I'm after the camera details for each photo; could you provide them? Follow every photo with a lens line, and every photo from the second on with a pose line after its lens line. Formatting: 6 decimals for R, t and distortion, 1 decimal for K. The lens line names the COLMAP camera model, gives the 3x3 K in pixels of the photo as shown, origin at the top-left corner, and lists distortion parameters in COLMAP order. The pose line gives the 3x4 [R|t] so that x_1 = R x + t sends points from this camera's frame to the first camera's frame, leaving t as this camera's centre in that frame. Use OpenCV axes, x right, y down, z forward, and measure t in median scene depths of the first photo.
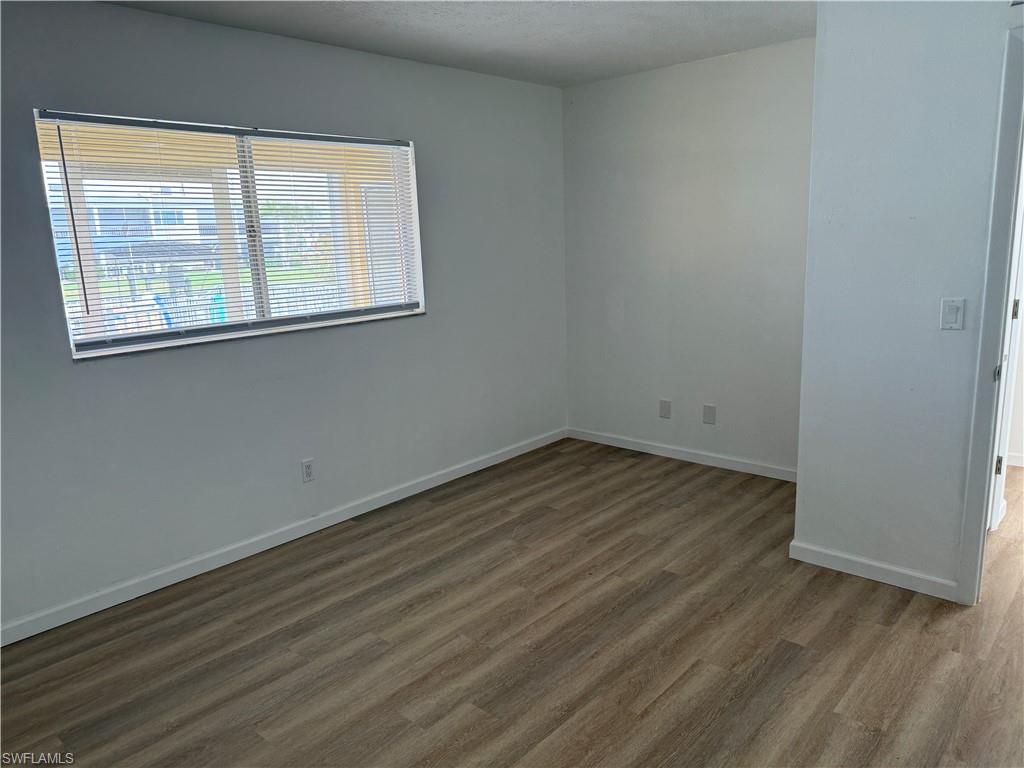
lens RADIAL K [[730.5, 0, 508.8], [0, 730.5, 383.5], [0, 0, 1]] dist [0.149373, -0.197582]
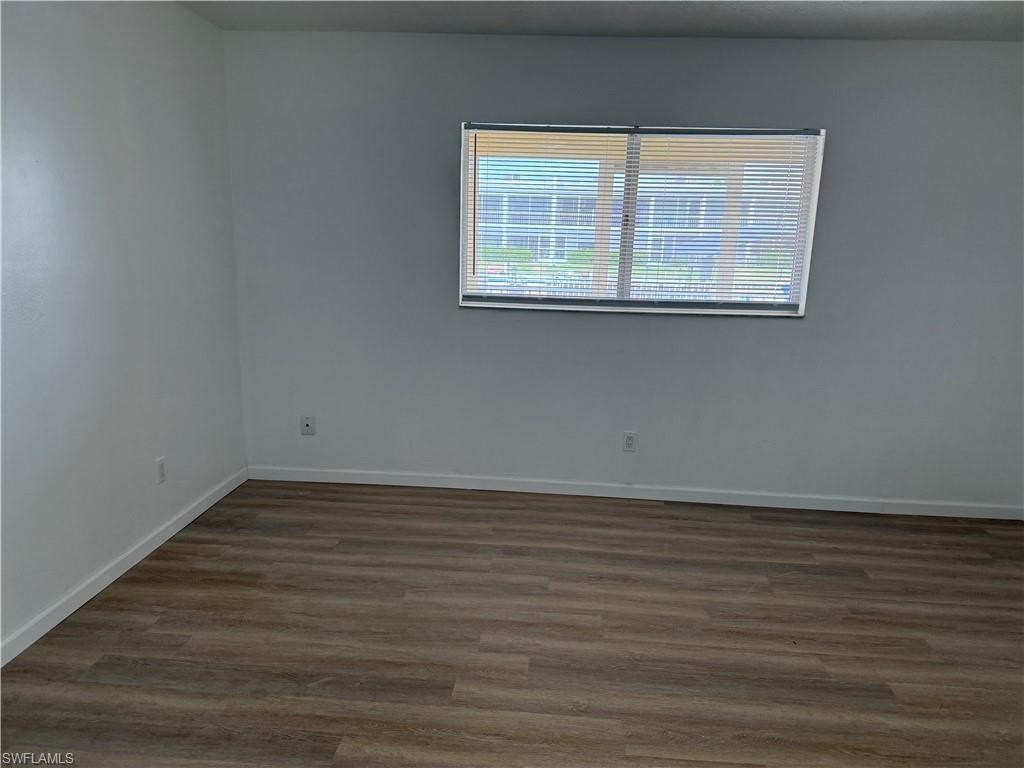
lens RADIAL K [[730.5, 0, 508.8], [0, 730.5, 383.5], [0, 0, 1]] dist [0.149373, -0.197582]
pose [[0.618928, 0.212380, -0.756190, 0.474614], [-0.210253, 0.972414, 0.101020, -0.042339], [0.756784, 0.096467, 0.646507, 0.178463]]
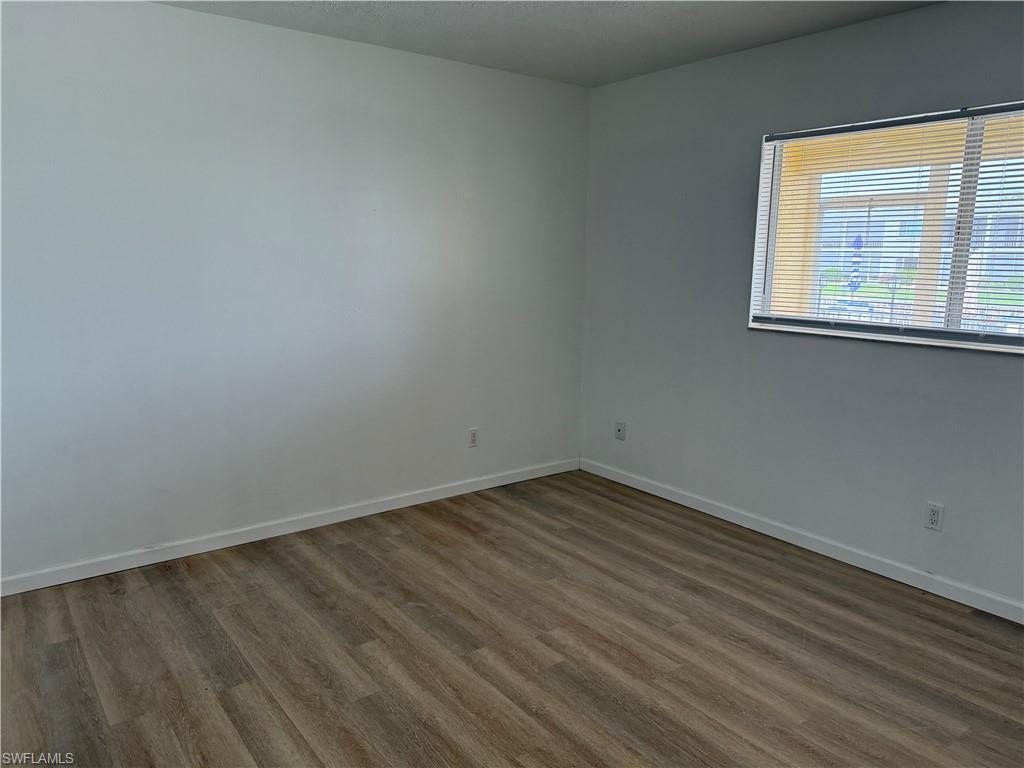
lens RADIAL K [[730.5, 0, 508.8], [0, 730.5, 383.5], [0, 0, 1]] dist [0.149373, -0.197582]
pose [[-0.180556, 0.204295, -0.962114, 0.668966], [-0.203640, 0.949231, 0.239775, -0.144824], [0.962253, 0.239217, -0.129787, 0.698480]]
